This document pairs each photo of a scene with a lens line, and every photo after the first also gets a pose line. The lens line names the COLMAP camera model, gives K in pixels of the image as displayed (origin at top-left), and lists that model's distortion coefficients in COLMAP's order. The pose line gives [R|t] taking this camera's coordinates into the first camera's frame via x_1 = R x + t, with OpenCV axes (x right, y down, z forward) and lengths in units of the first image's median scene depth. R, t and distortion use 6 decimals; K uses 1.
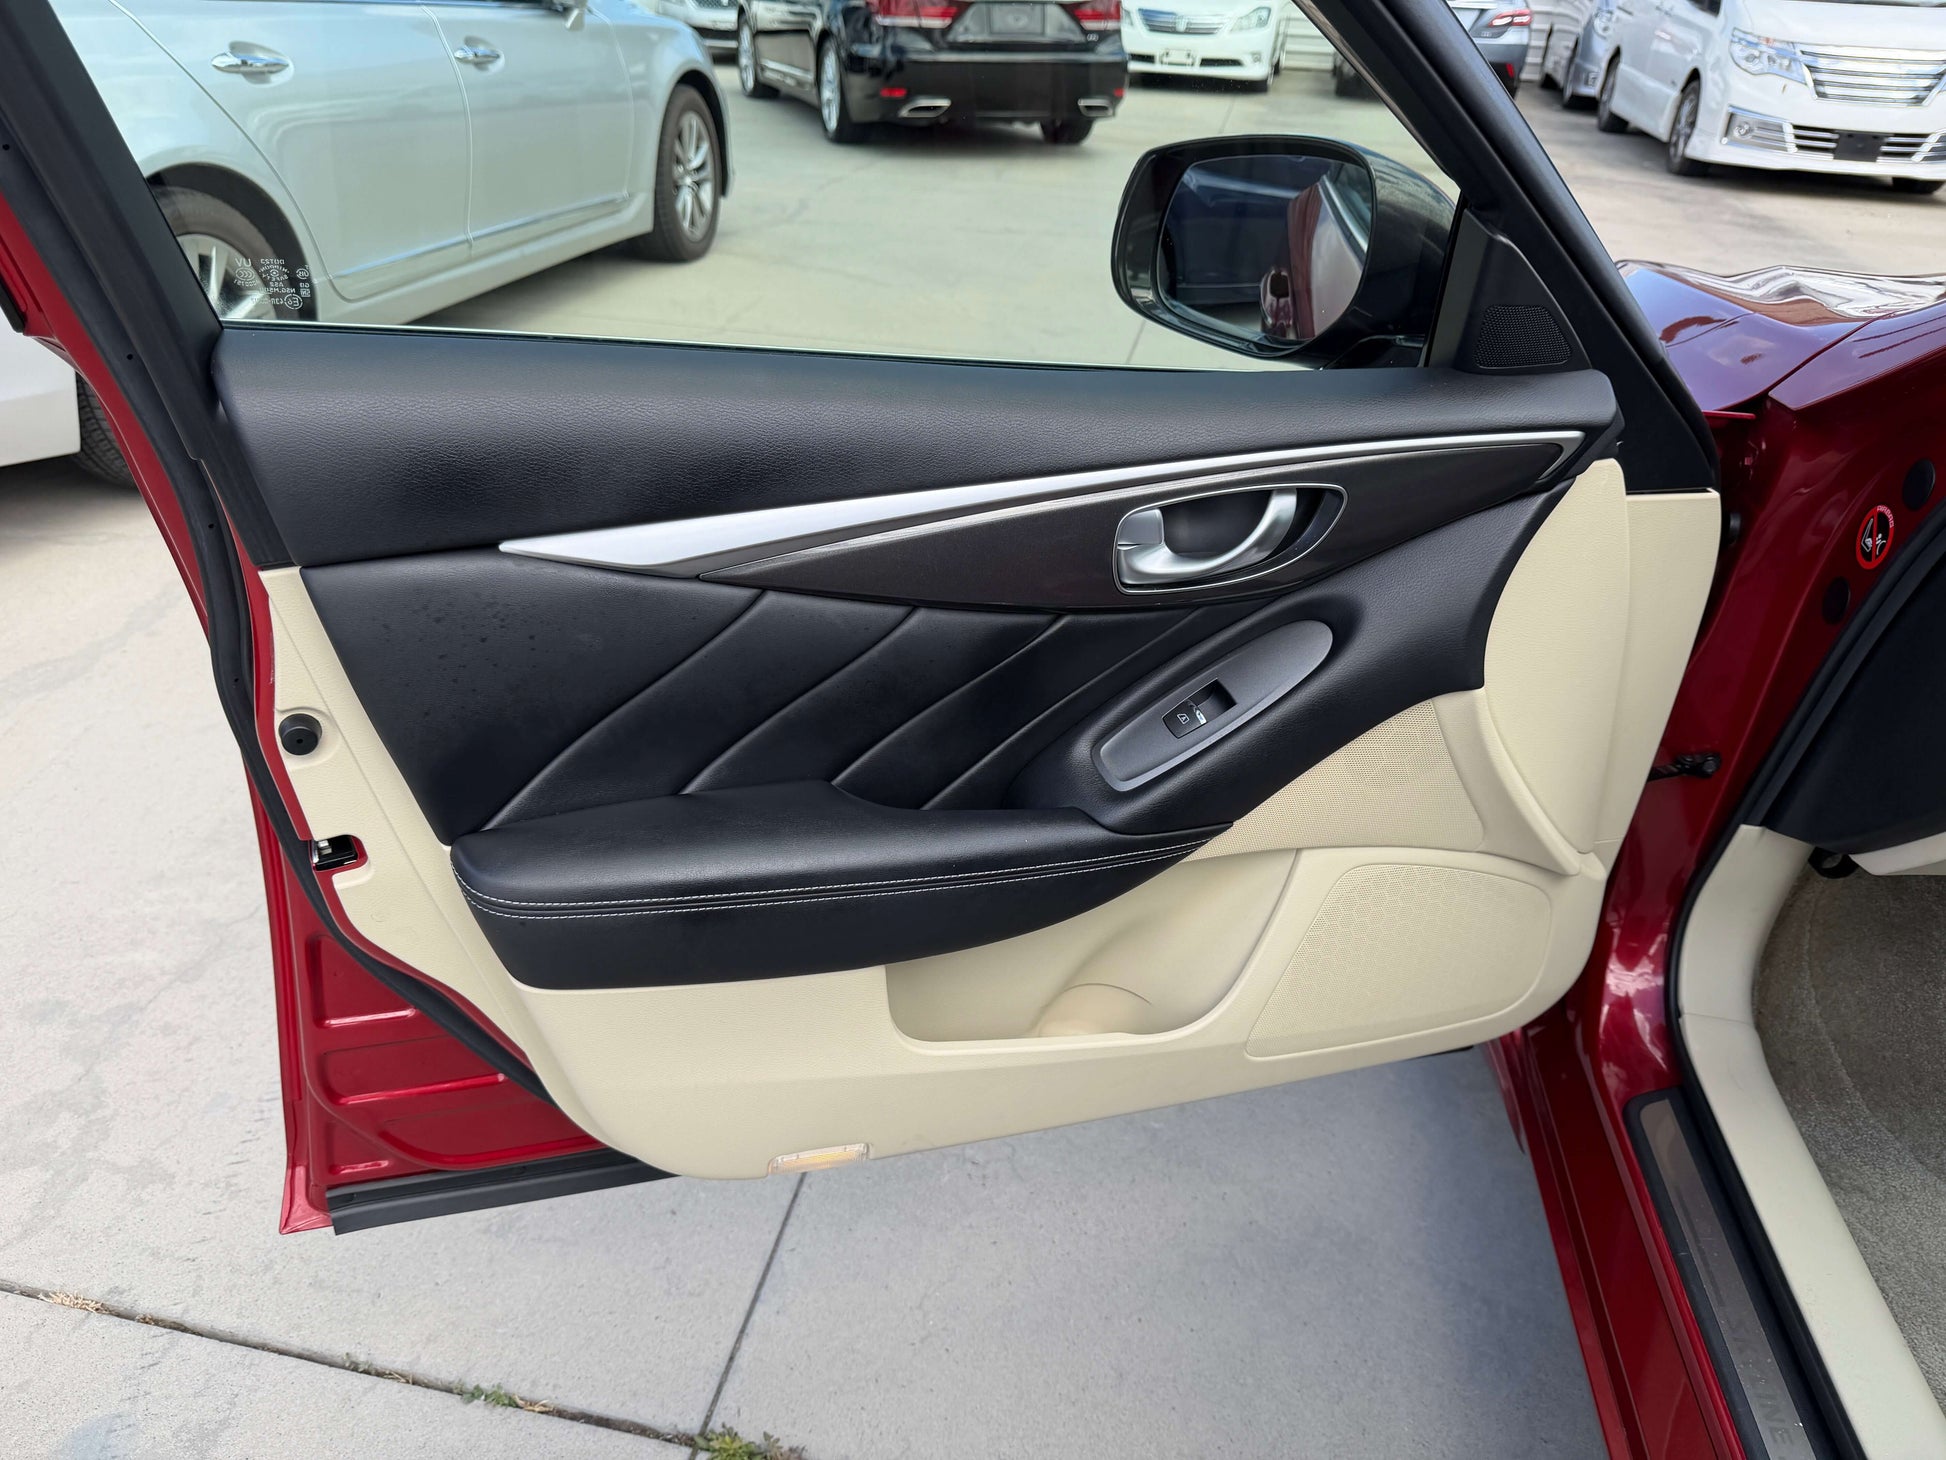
lens RADIAL K [[1308.8, 0, 942.5], [0, 1308.8, 731.8], [0, 0, 1]] dist [-0.049991, 0.019744]
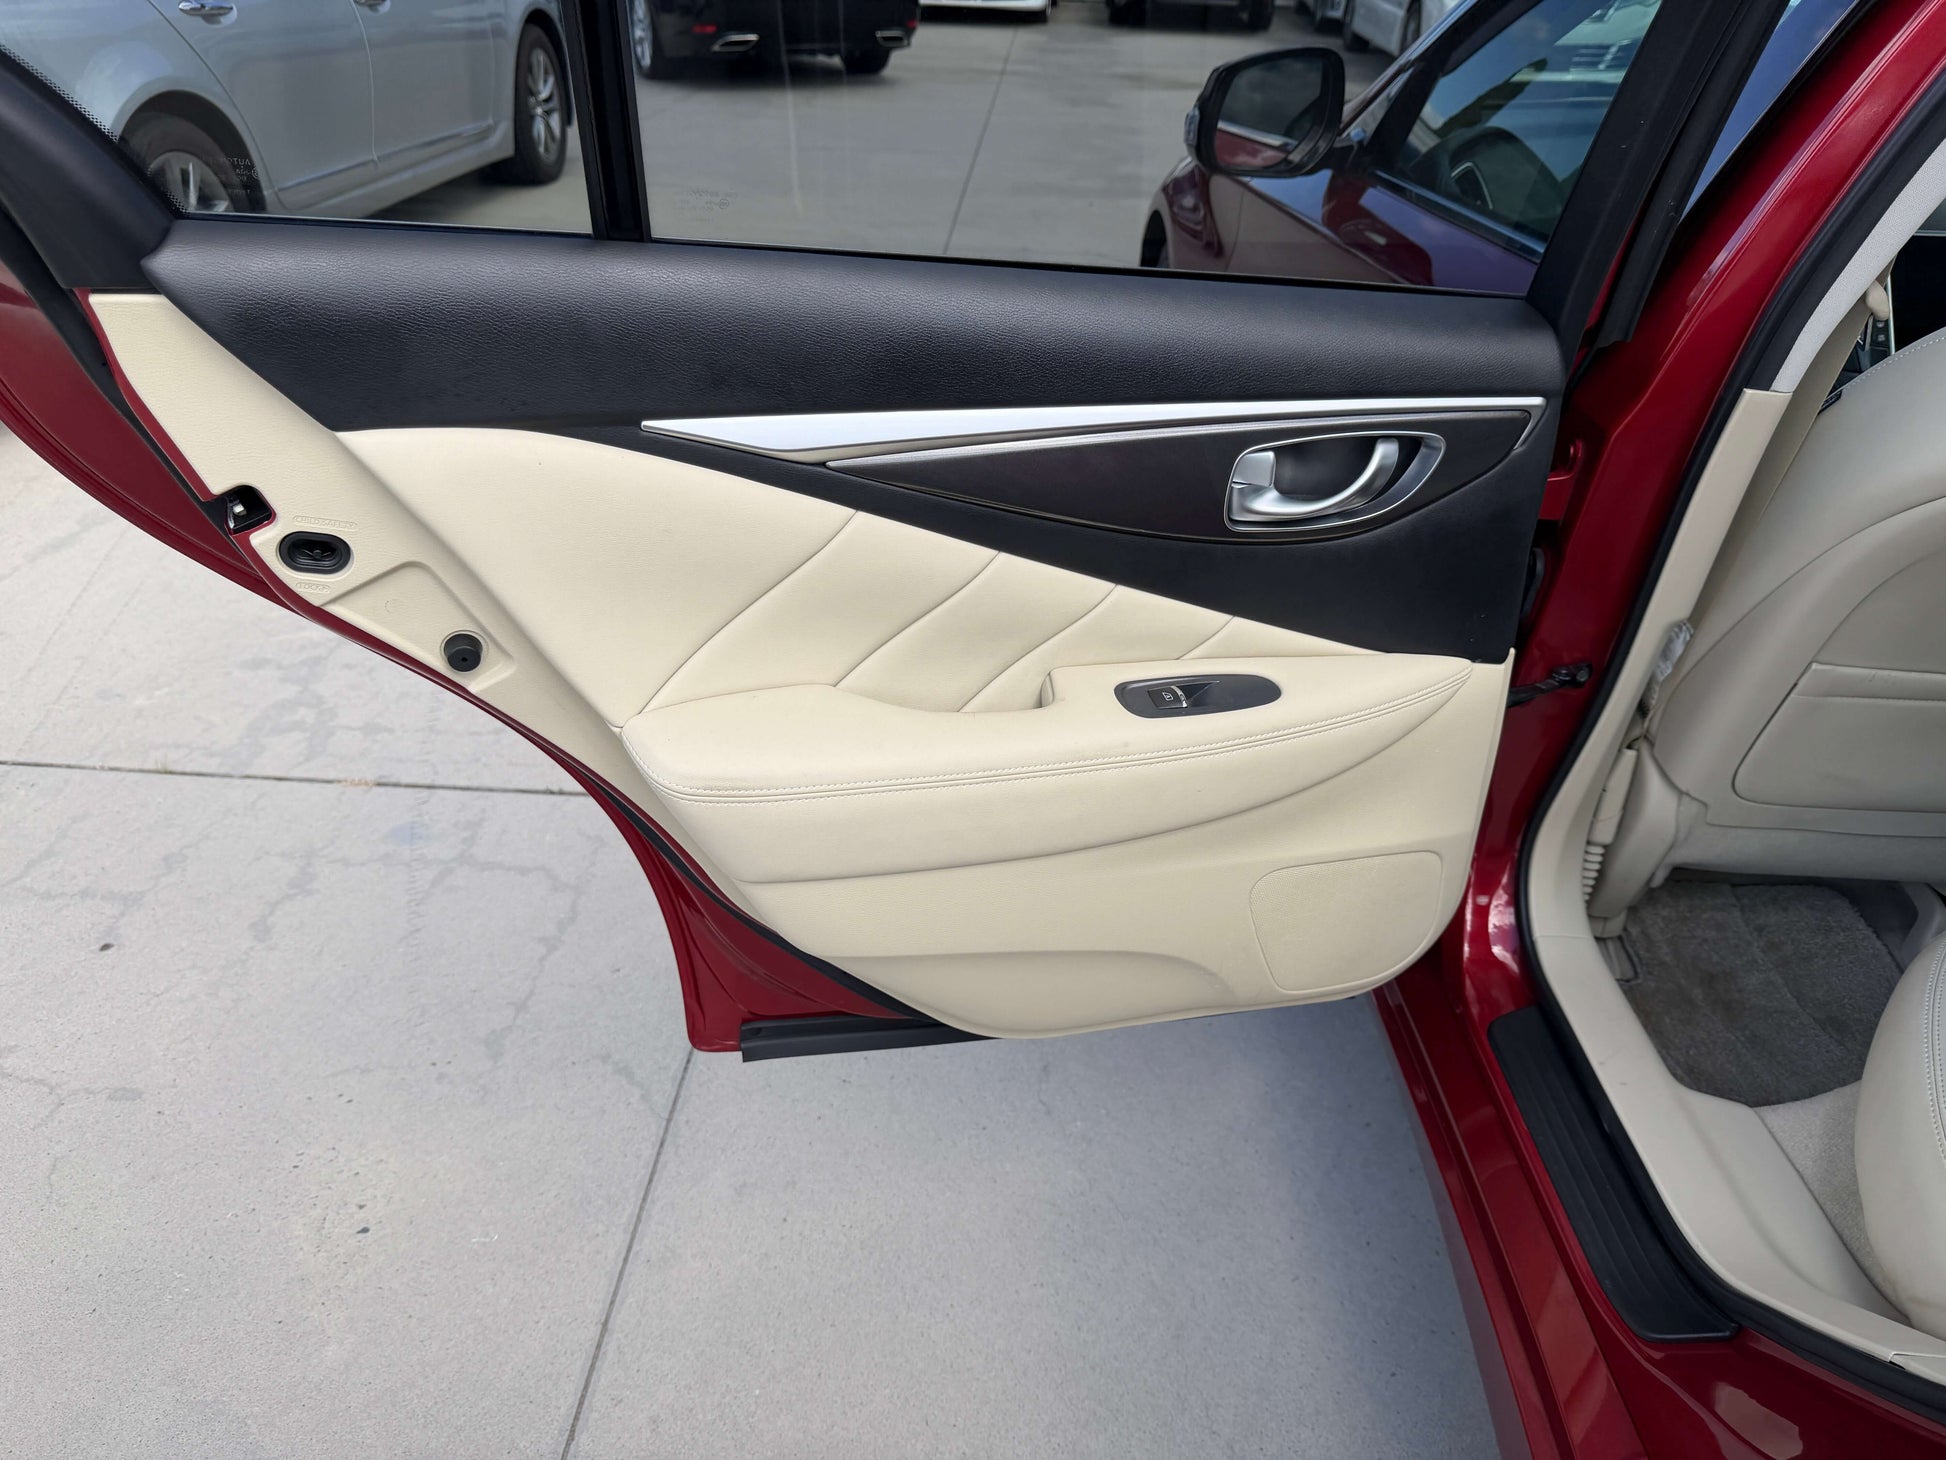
lens RADIAL K [[1381.1, 0, 973.0], [0, 1381.1, 730.0], [0, 0, 1]] dist [-0.091684, 0.062316]
pose [[0.985392, -0.092816, 0.142782, -0.036813], [0.090370, 0.995630, 0.023538, 0.090042], [-0.144343, -0.010290, 0.989474, -0.167506]]
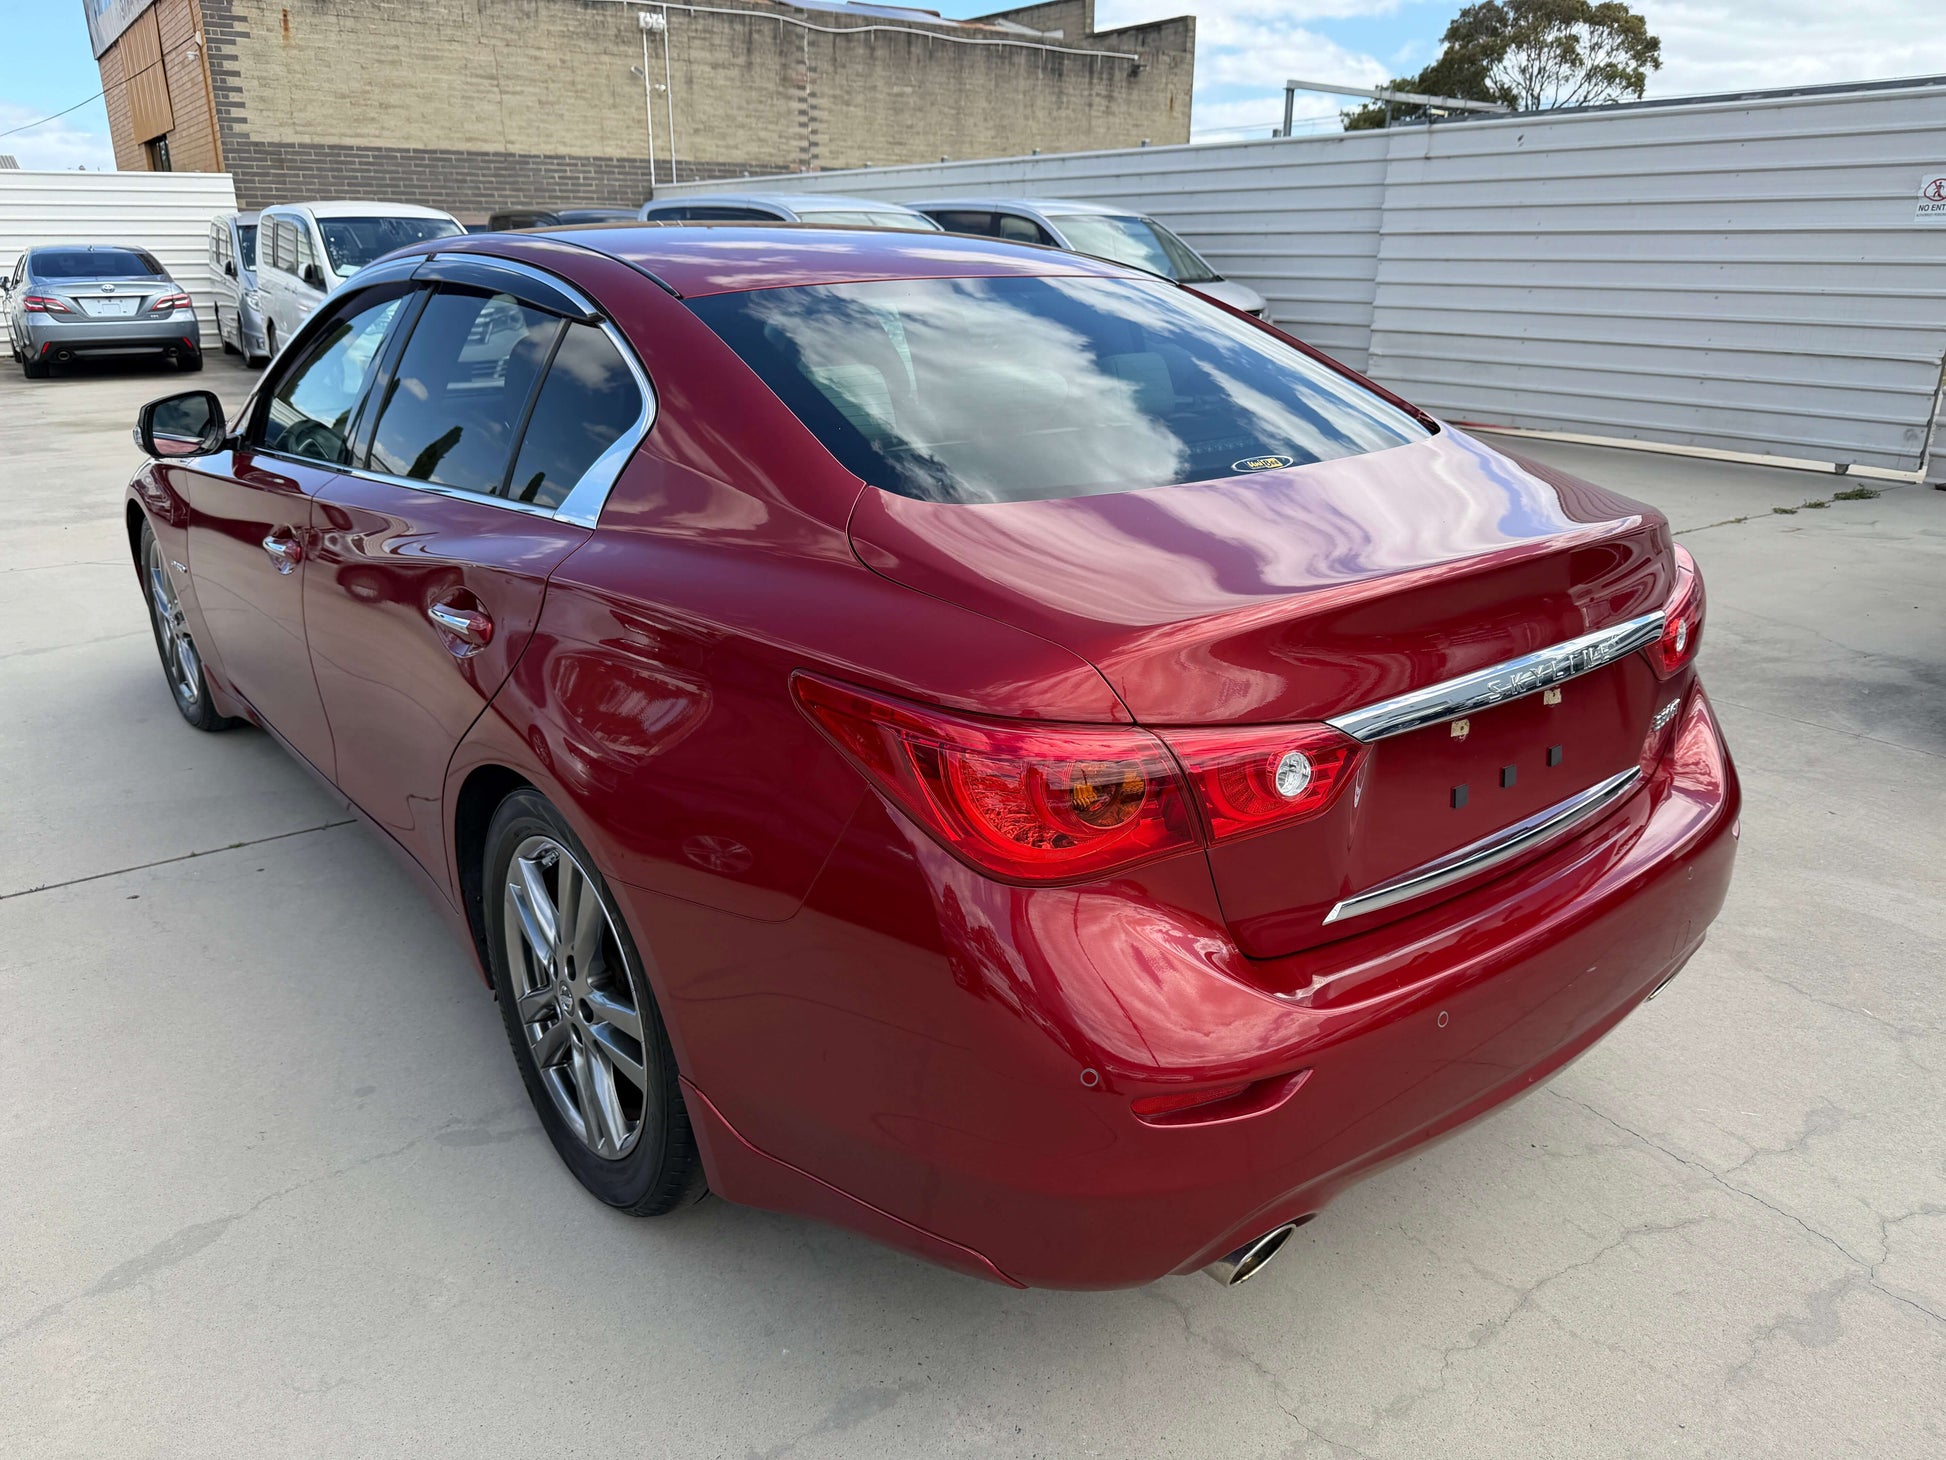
lens RADIAL K [[1430.0, 0, 973.0], [0, 1430.0, 730.0], [0, 0, 1]] dist [0.000665, -0.004577]
pose [[0.664667, -0.264325, 0.698821, -0.145188], [0.398967, 0.916377, -0.032854, 0.229739], [-0.631699, 0.300643, 0.714542, -0.464840]]
